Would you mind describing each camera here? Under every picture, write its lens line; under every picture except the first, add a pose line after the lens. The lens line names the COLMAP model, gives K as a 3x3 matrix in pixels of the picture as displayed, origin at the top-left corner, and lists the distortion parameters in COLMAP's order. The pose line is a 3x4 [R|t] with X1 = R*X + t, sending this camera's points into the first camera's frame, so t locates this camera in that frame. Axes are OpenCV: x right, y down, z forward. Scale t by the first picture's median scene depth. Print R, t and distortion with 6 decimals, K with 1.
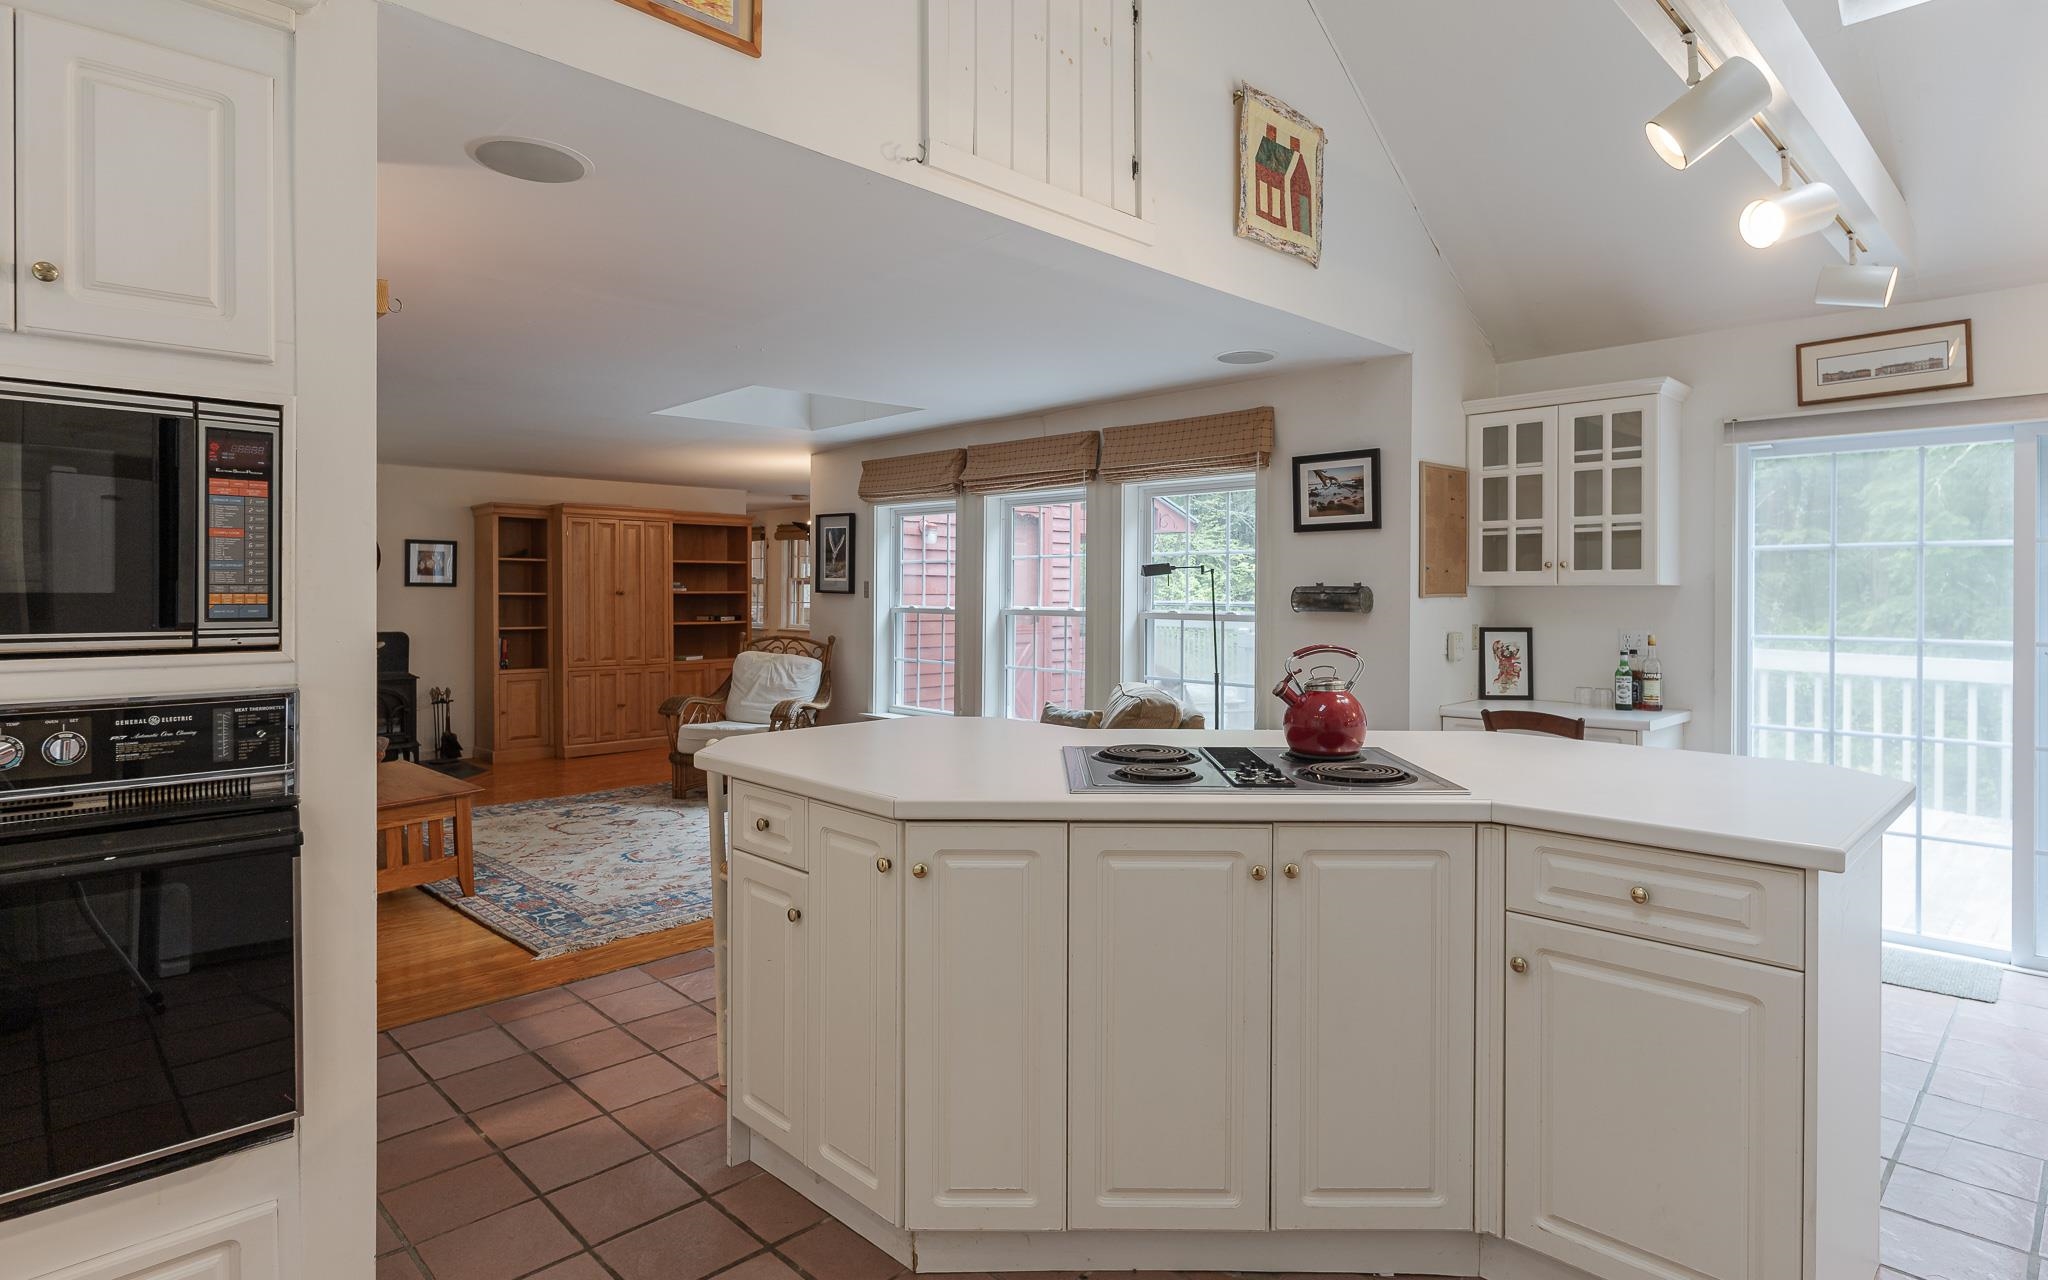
lens RADIAL K [[1113.5, 0, 1047.1], [0, 1113.5, 597.3], [0, 0, 1]] dist [0.001128, -0.000988]
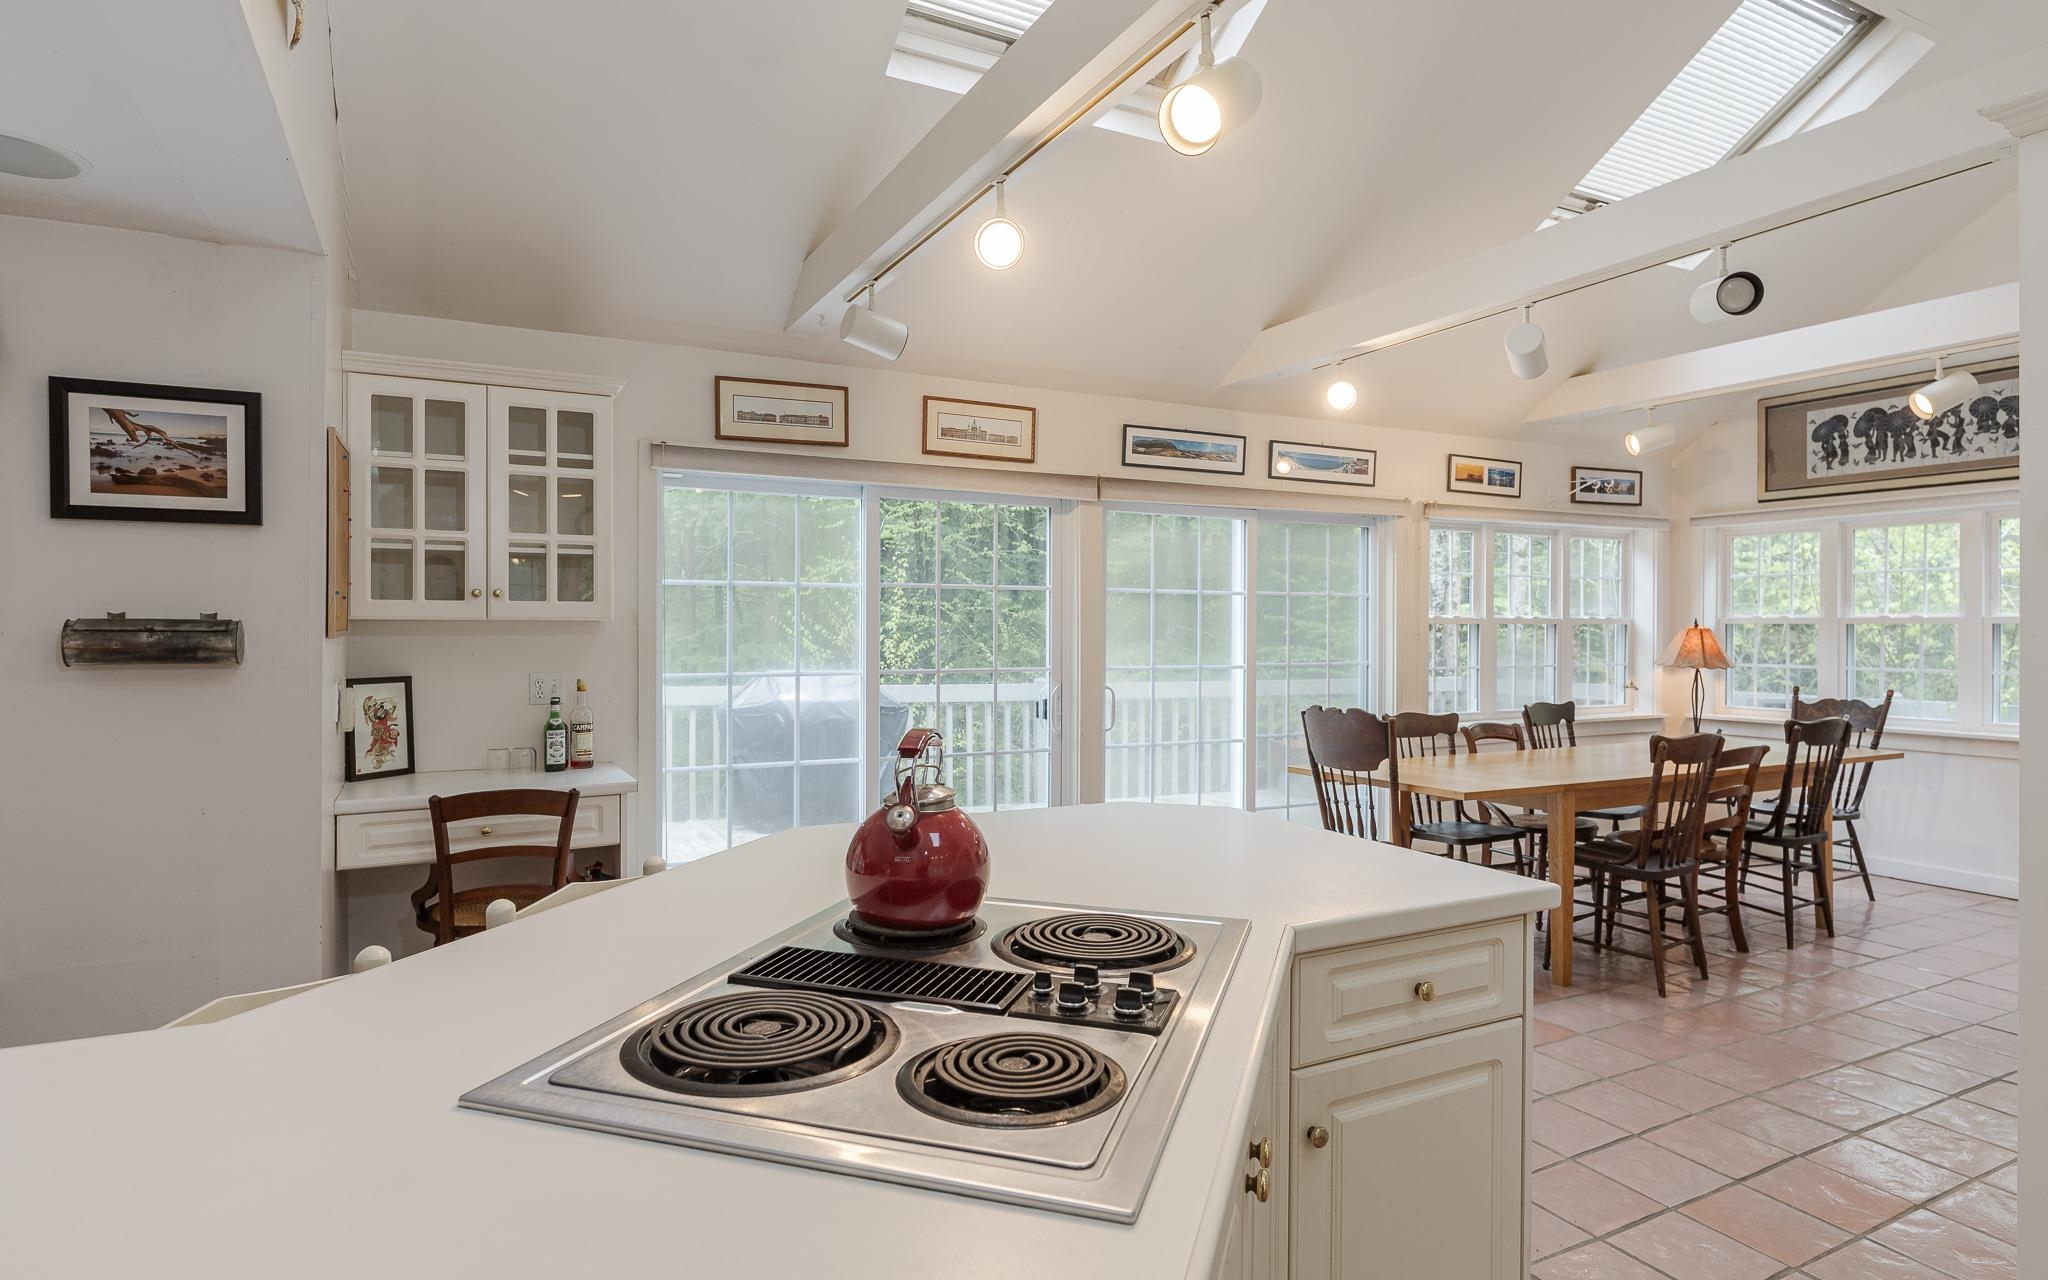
lens RADIAL K [[1078.4, 0, 1024.0], [0, 1078.4, 640.0], [0, 0, 1]] dist [-0.000389, -0.001372]
pose [[0.305937, -0.011295, 0.951985, -0.136760], [0.003019, 0.999936, 0.010893, -0.003822], [-0.952047, -0.000458, 0.305951, 0.419287]]
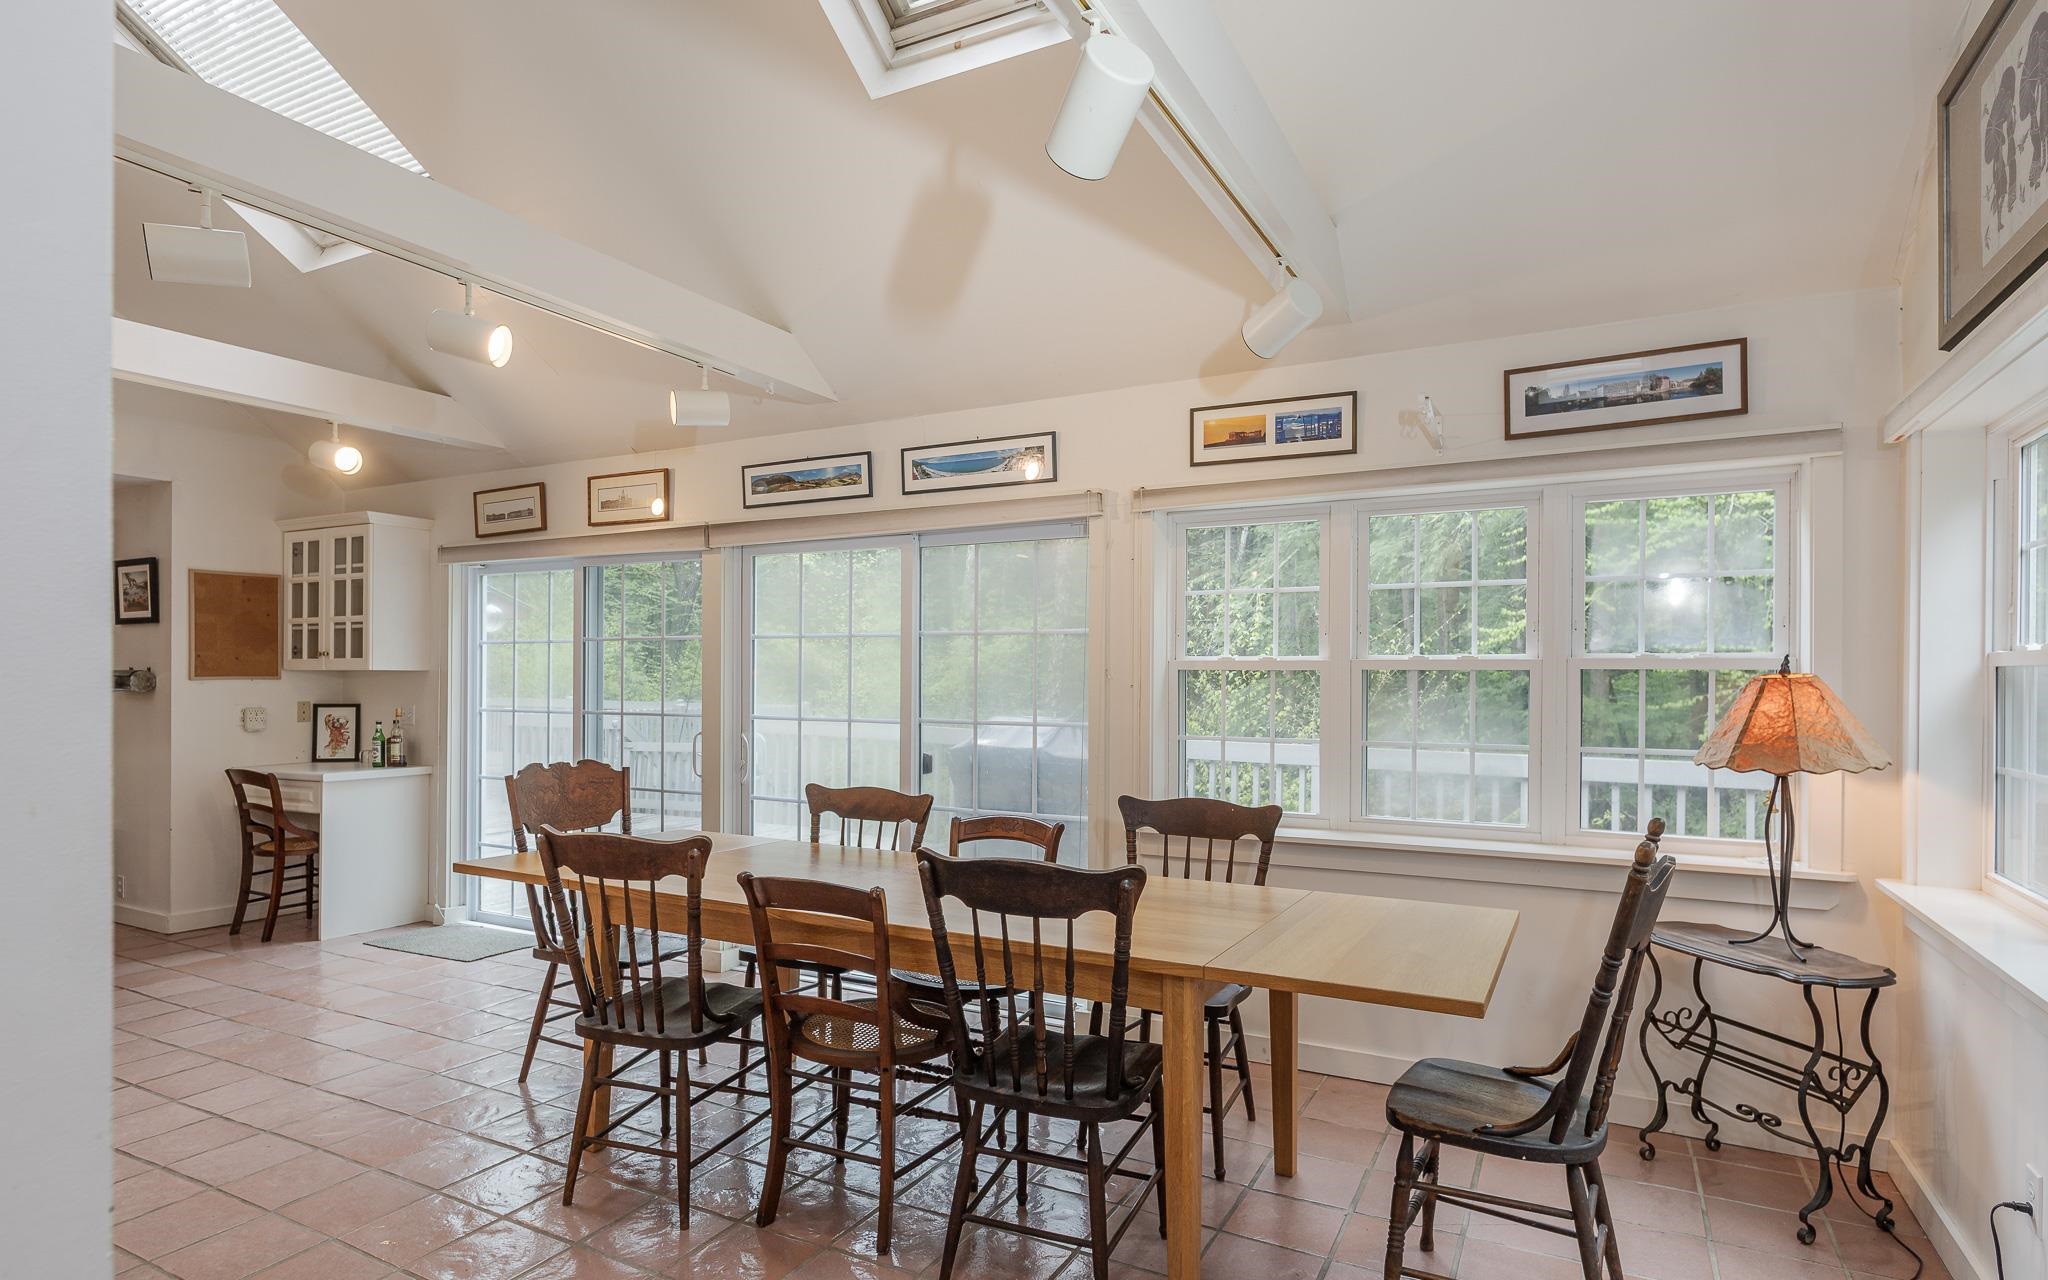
lens RADIAL K [[1104.7, 0, 1024.4], [0, 1104.7, 683.5], [0, 0, 1]] dist [-0.019544, 0.035625]
pose [[0.955640, -0.000800, 0.294536, 0.848534], [-0.000110, 0.999995, 0.003071, 0.000608], [-0.294537, -0.002967, 0.955635, -0.436099]]
